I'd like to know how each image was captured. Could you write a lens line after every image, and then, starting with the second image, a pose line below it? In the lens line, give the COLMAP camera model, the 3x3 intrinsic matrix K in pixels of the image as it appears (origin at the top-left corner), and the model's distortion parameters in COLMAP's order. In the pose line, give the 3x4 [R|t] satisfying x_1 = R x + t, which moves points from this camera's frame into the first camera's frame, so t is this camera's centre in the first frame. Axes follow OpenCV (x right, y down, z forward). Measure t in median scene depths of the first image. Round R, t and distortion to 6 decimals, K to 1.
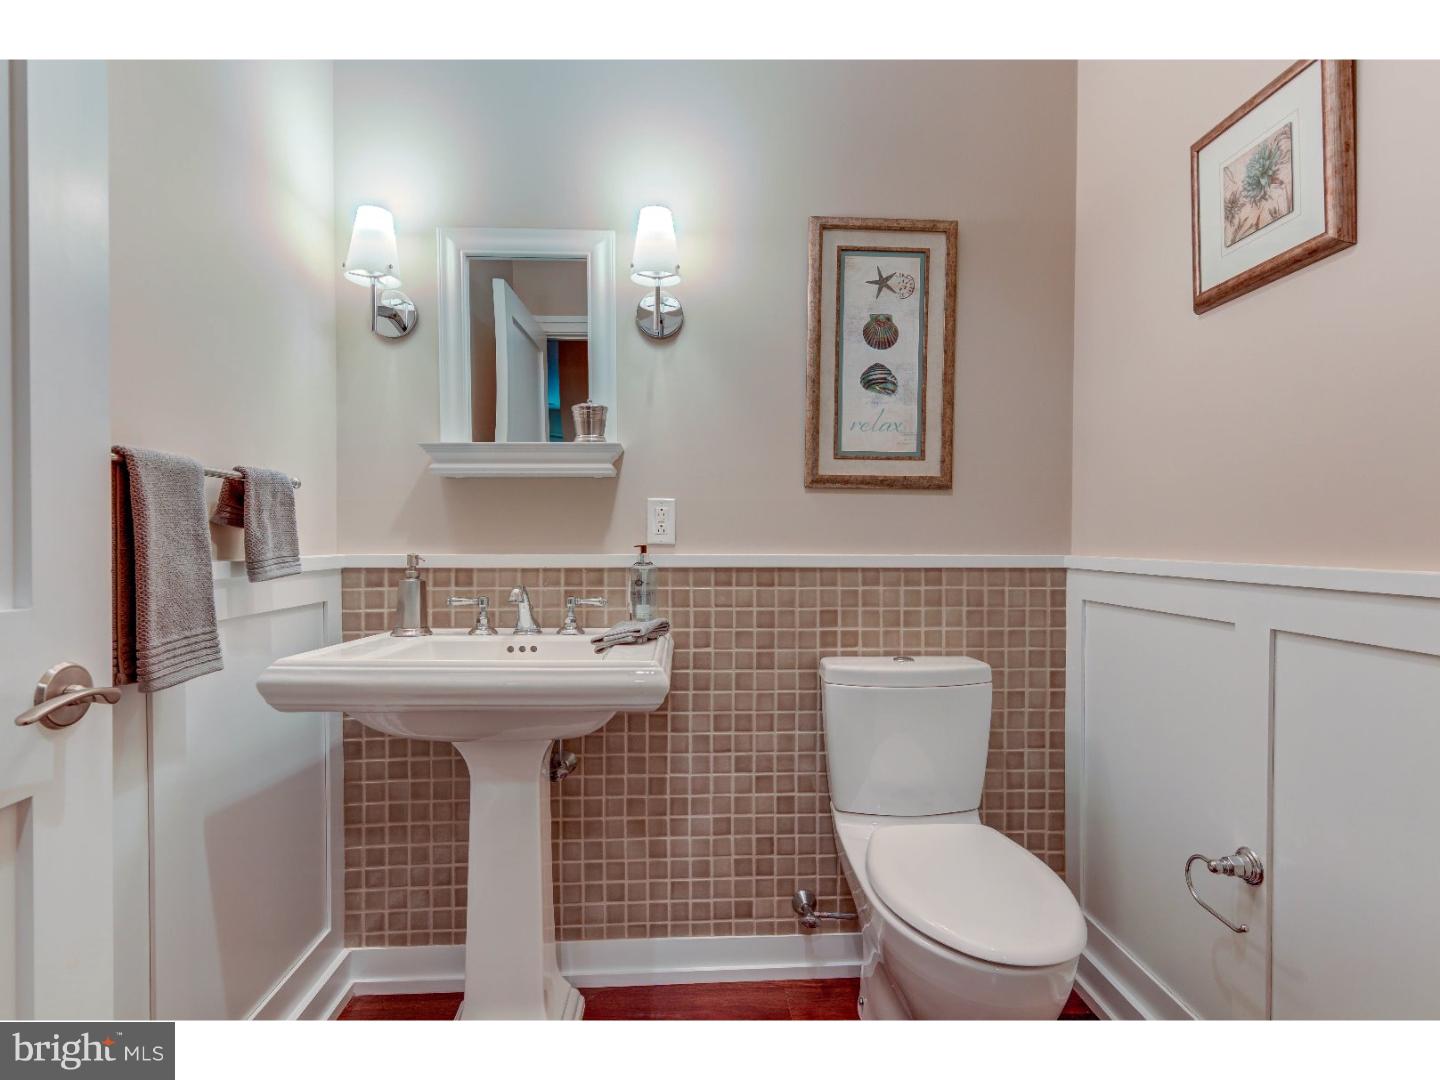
lens RADIAL K [[734.2, 0, 720.0], [0, 734.2, 540.0], [0, 0, 1]] dist [0.021645, -0.008750]
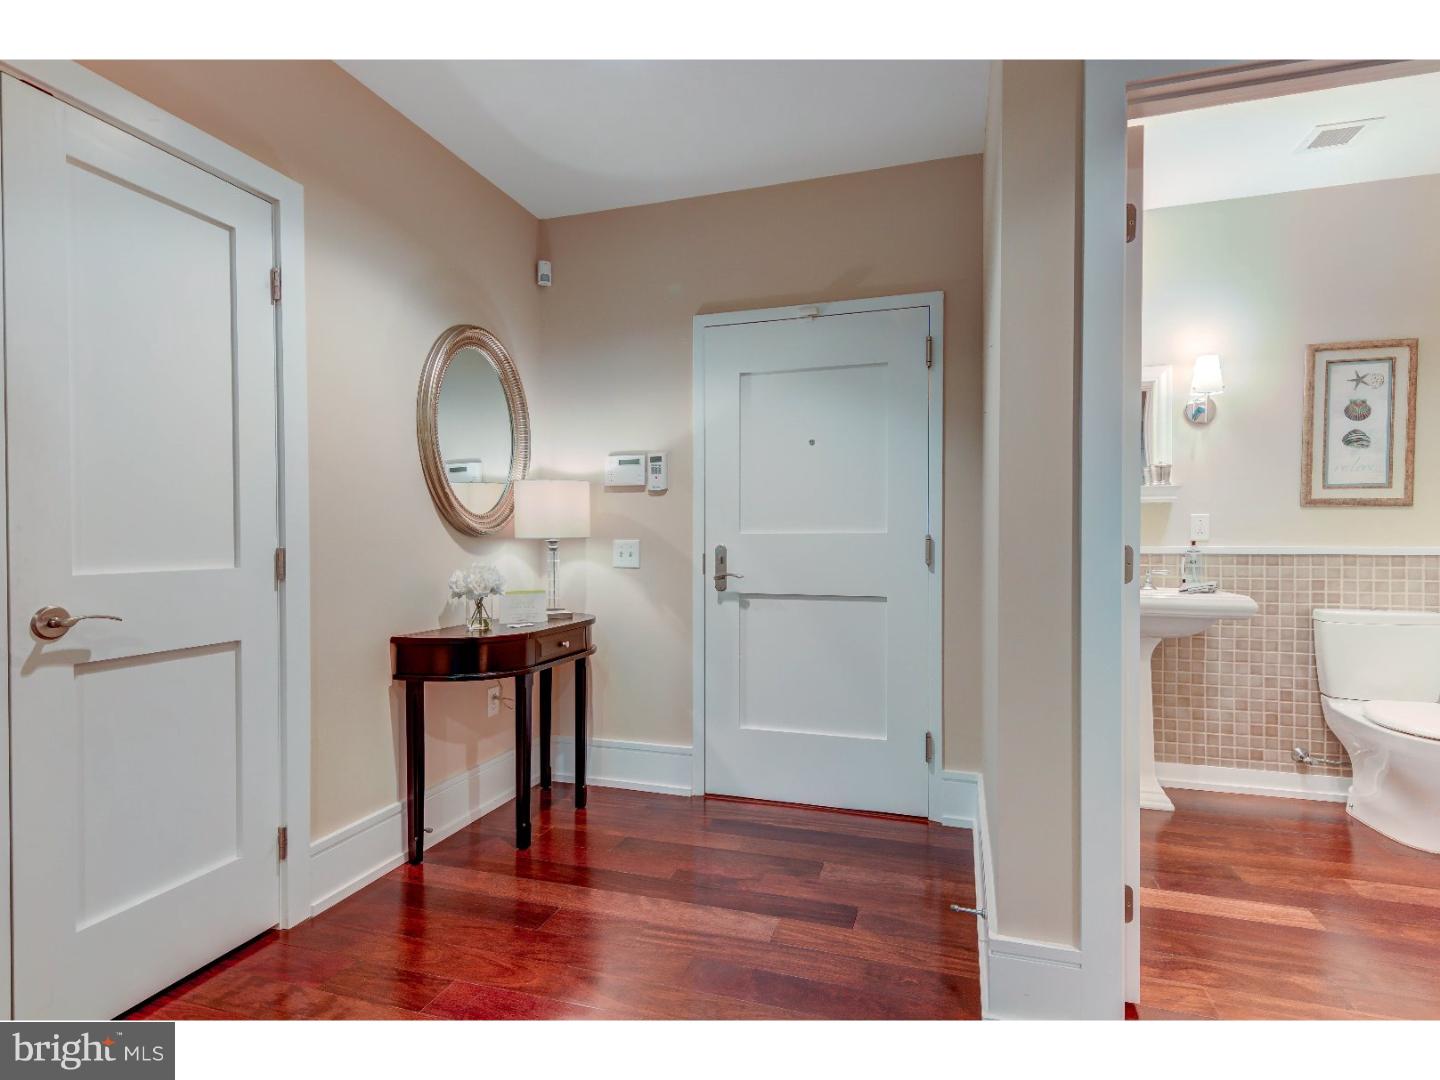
lens RADIAL K [[734.2, 0, 720.0], [0, 734.2, 540.0], [0, 0, 1]] dist [0.021645, -0.008750]
pose [[0.935616, -0.000854, -0.353017, -0.522911], [0.001701, 0.999996, 0.002089, -0.001082], [0.353014, -0.002555, 0.935615, -1.037786]]
